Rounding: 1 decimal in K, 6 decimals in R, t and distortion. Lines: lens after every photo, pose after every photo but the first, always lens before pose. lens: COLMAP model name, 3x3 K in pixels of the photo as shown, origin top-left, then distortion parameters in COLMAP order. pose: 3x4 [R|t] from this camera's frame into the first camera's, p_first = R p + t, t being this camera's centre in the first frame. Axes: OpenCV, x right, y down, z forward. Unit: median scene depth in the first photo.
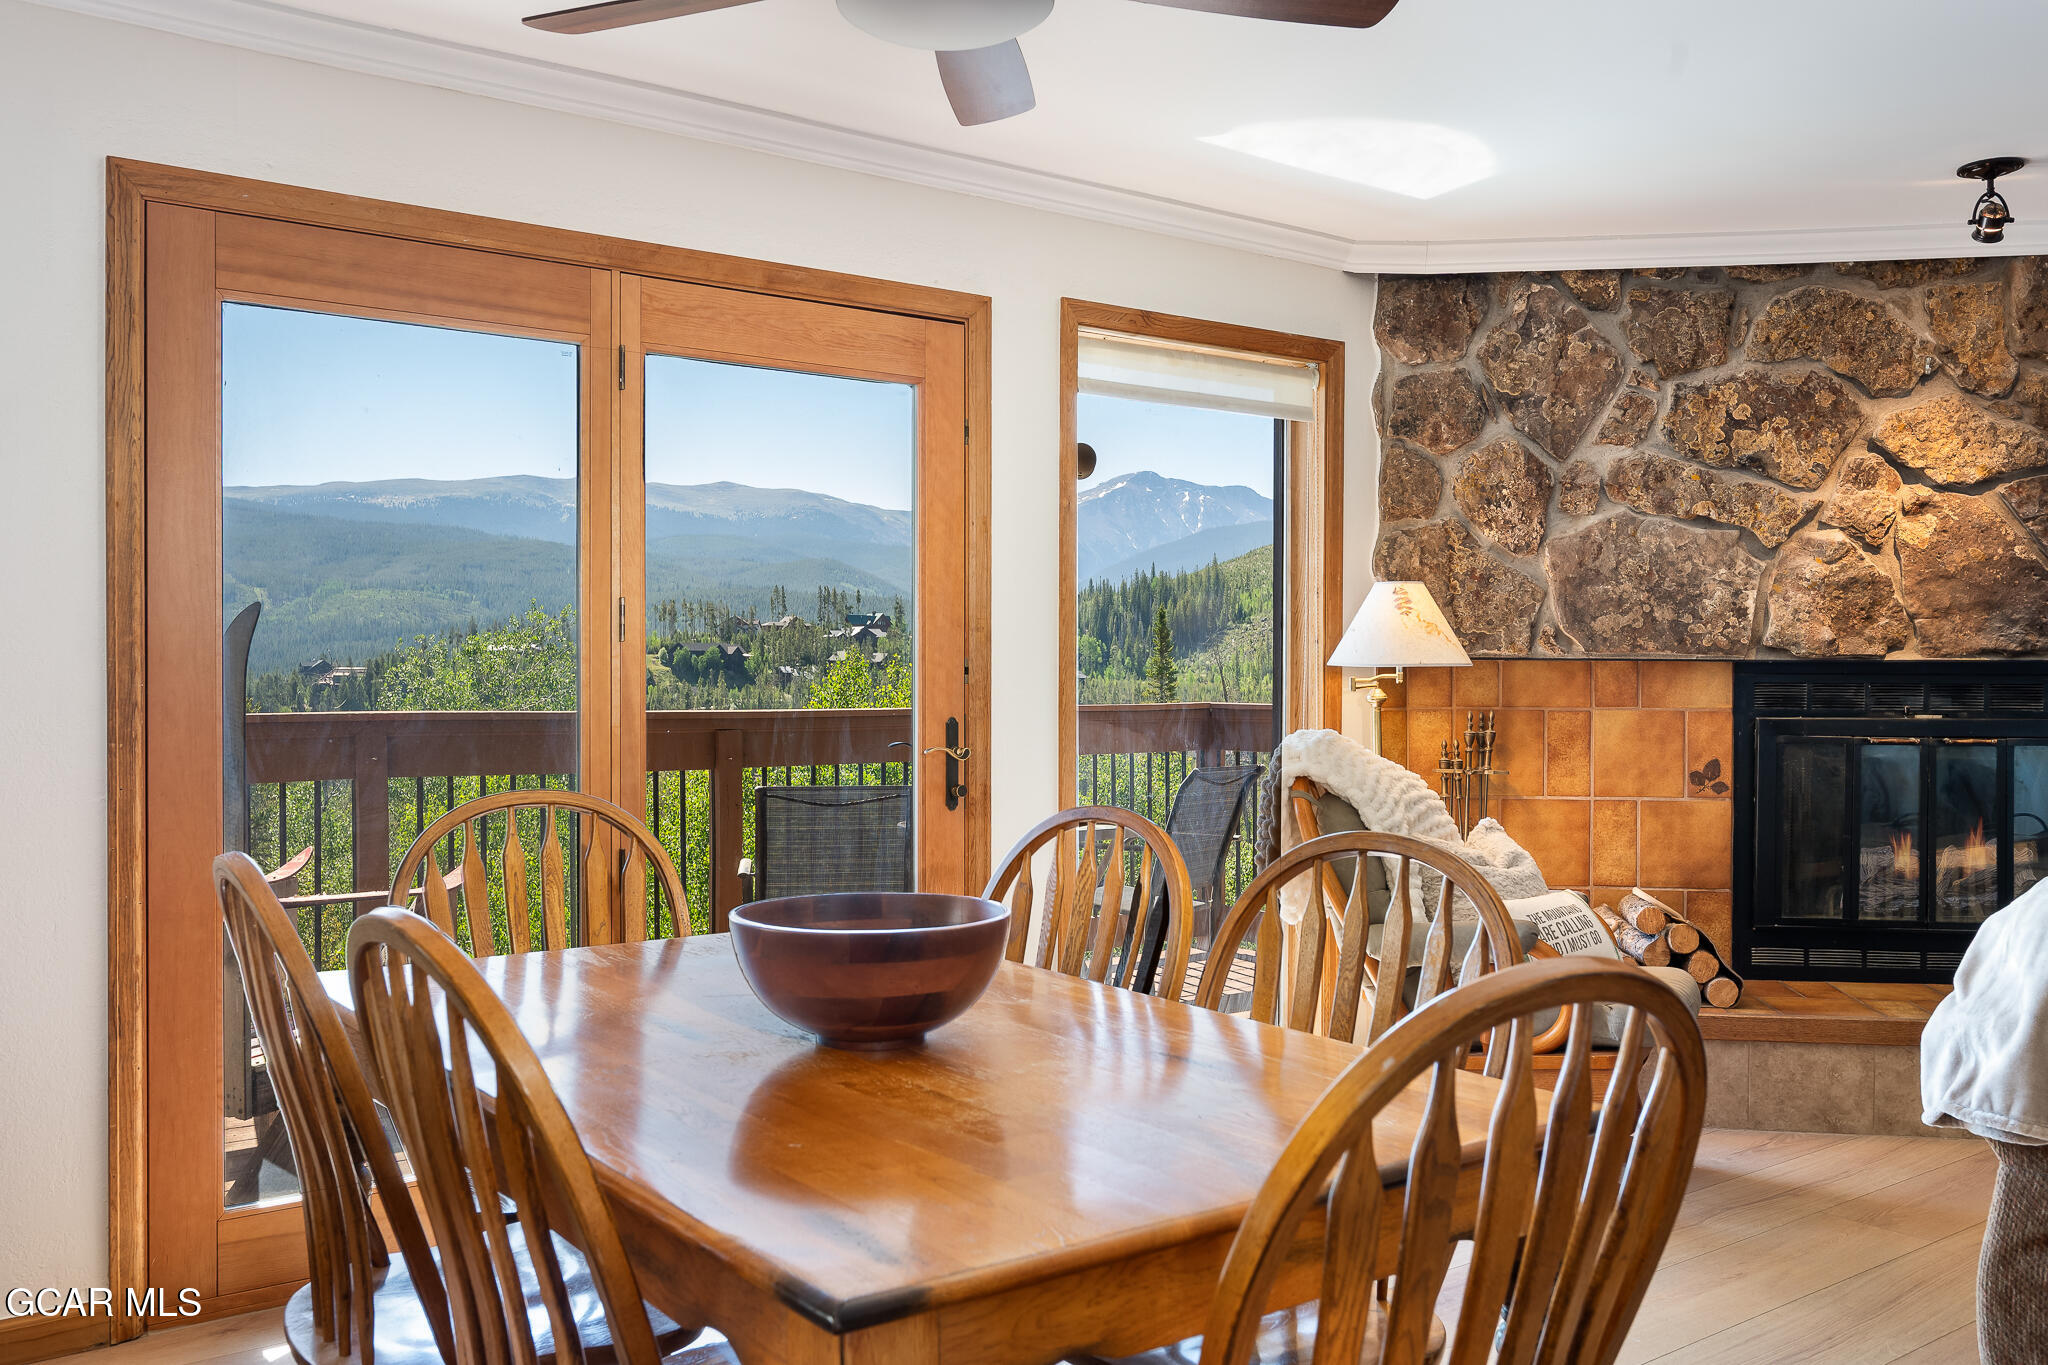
lens RADIAL K [[1712.5, 0, 1018.2], [0, 1712.5, 680.4], [0, 0, 1]] dist [-0.010139, 0.008579]
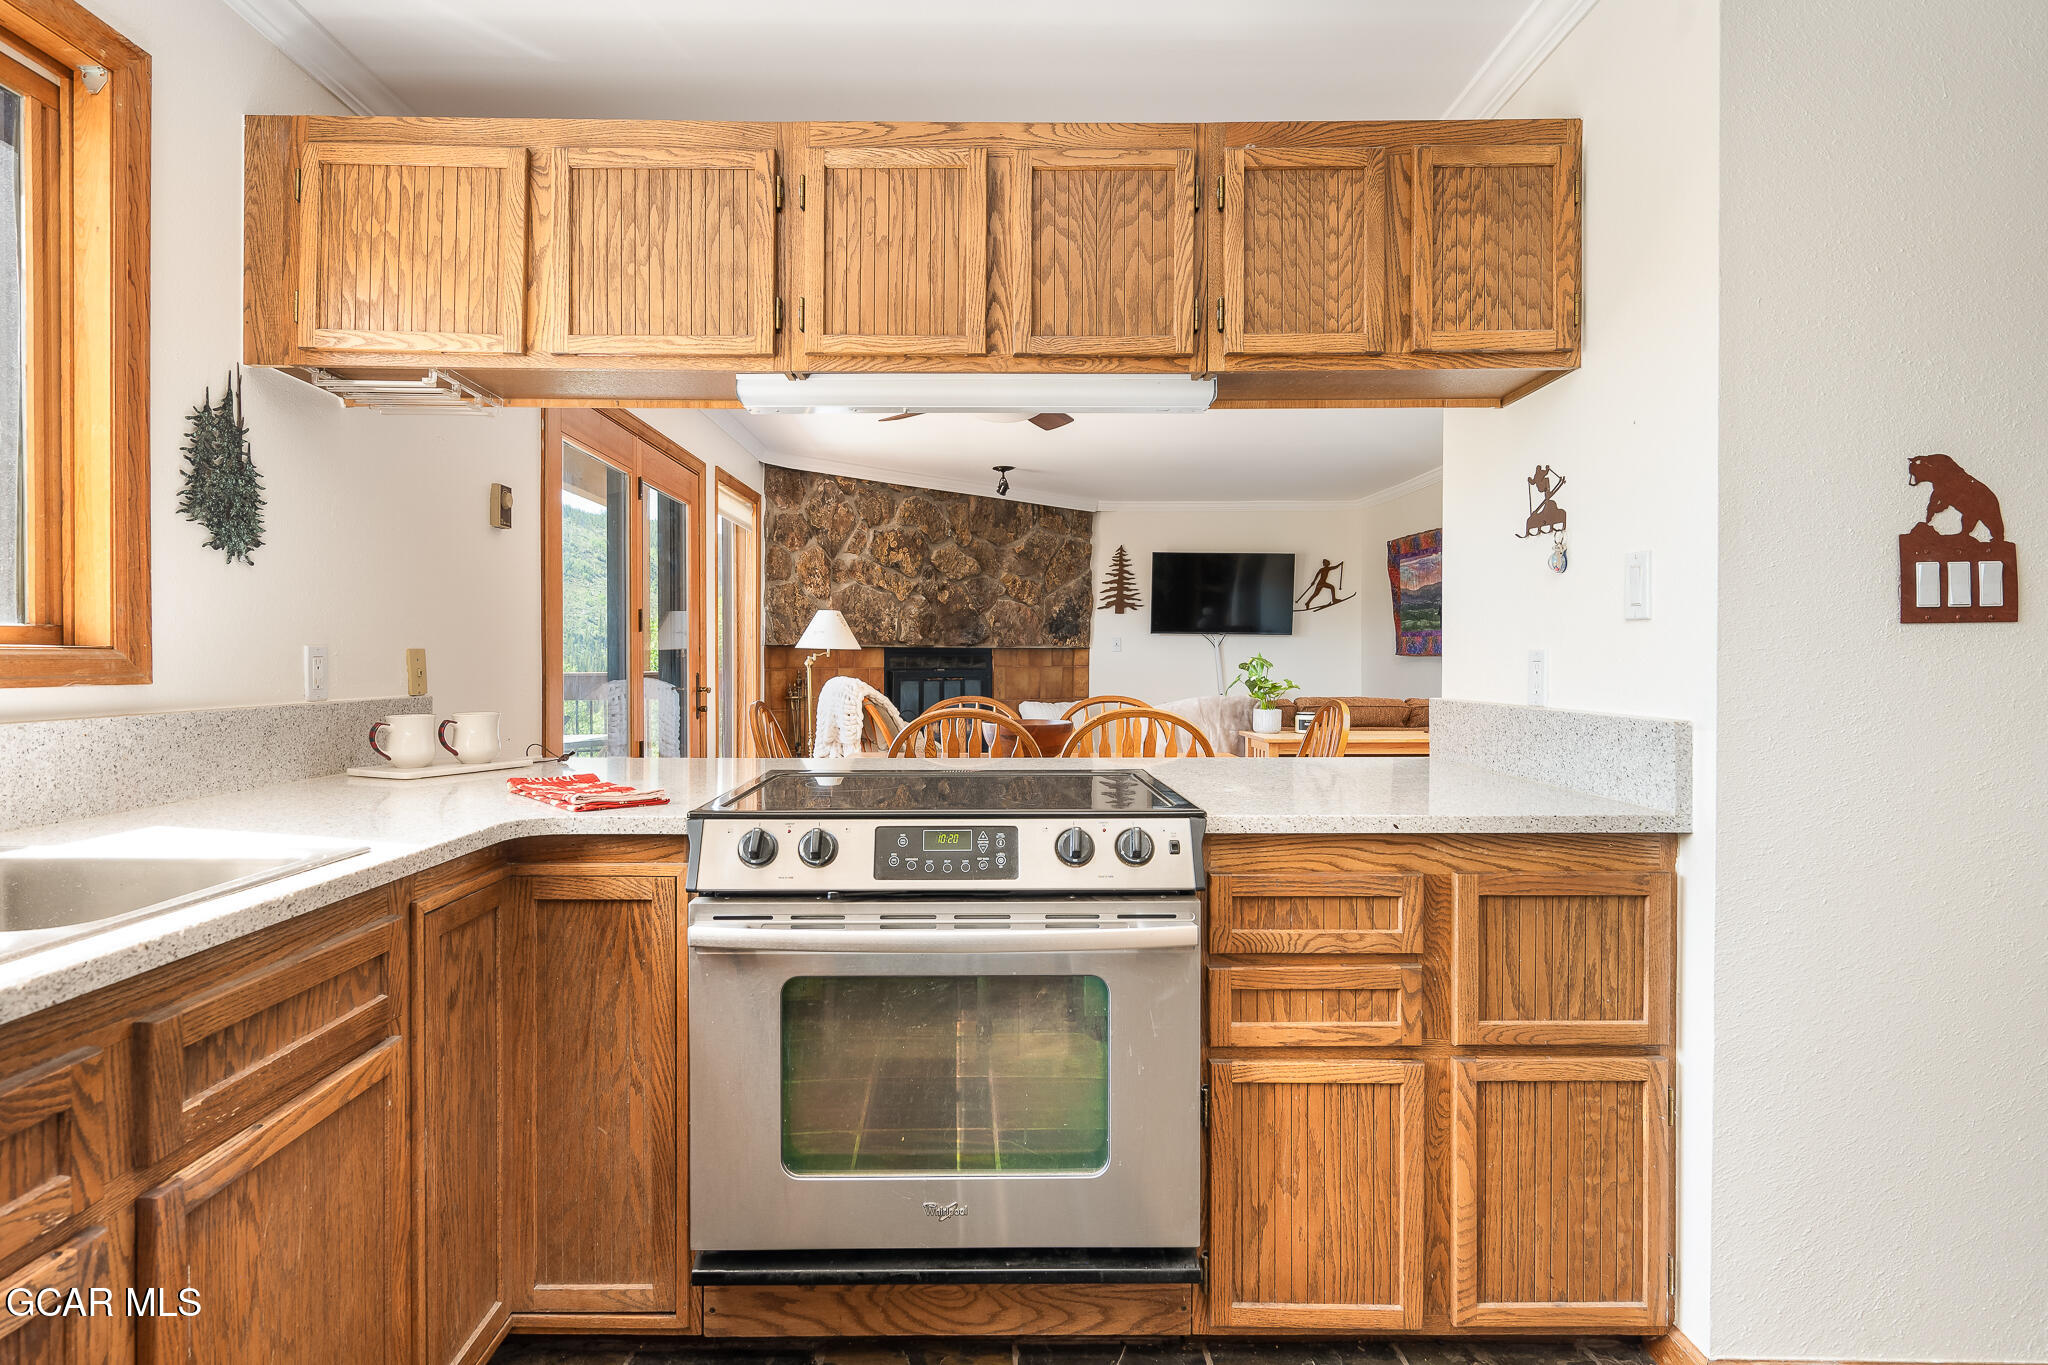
lens RADIAL K [[1089.4, 0, 999.4], [0, 1089.4, 659.7], [0, 0, 1]] dist [-0.009119, -0.000927]
pose [[0.591944, -0.004167, 0.805968, -0.720644], [0.010176, 0.999946, -0.002304, 0.010662], [-0.805915, 0.009566, 0.591954, -0.026503]]
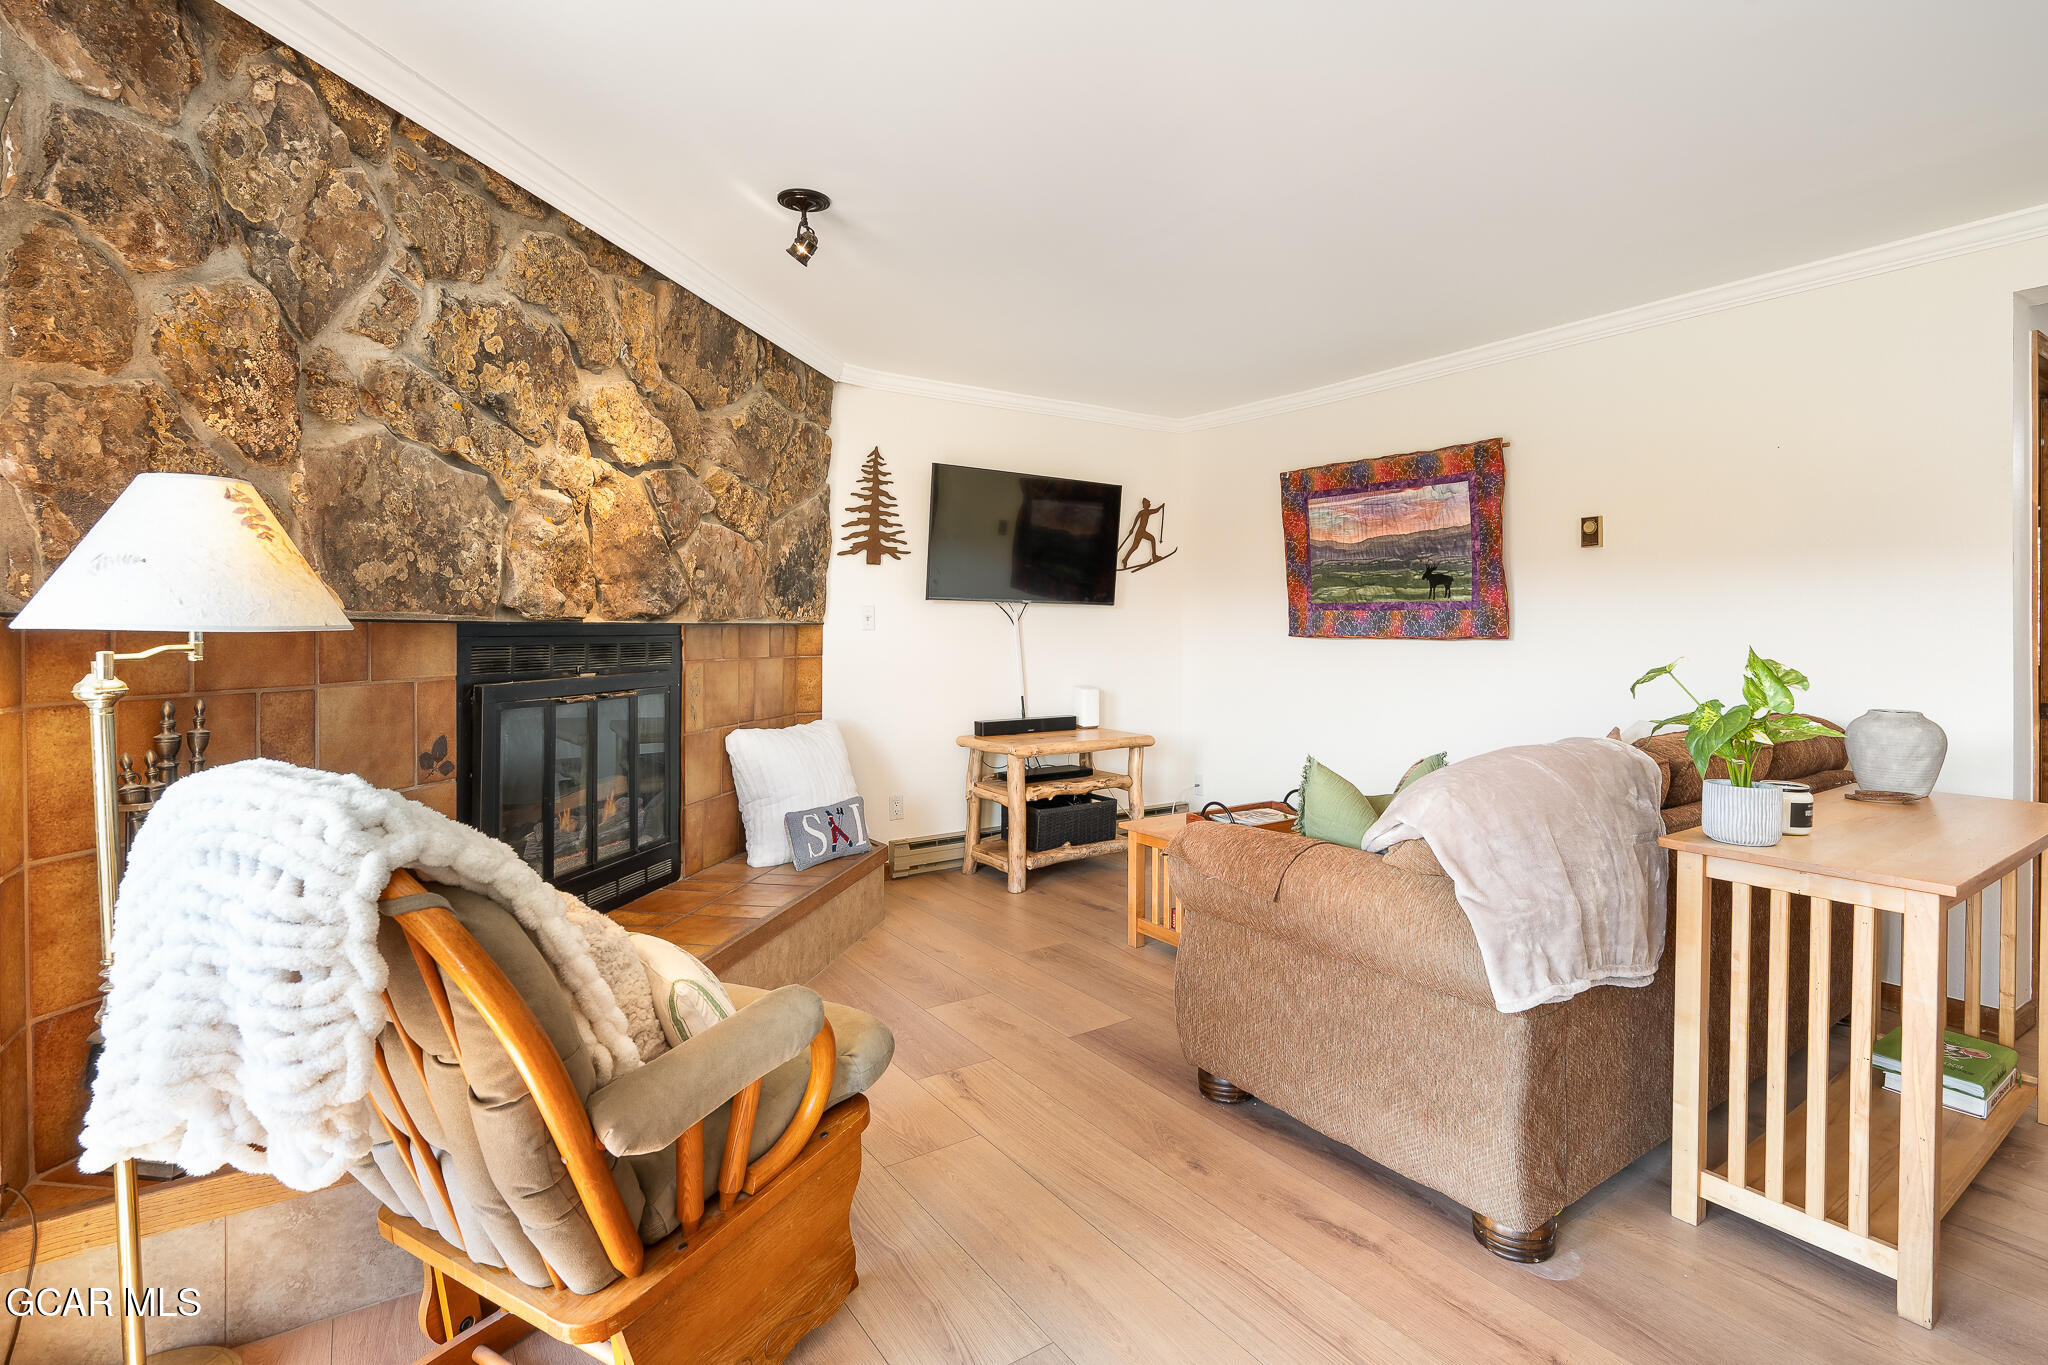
lens RADIAL K [[997.2, 0, 1076.3], [0, 997.2, 633.4], [0, 0, 1]] dist [0.004256, -0.000800]
pose [[0.014269, -0.007250, 0.999872, -0.095673], [0.008787, 0.999936, 0.007125, -0.006820], [-0.999860, 0.008684, 0.014332, 0.683746]]
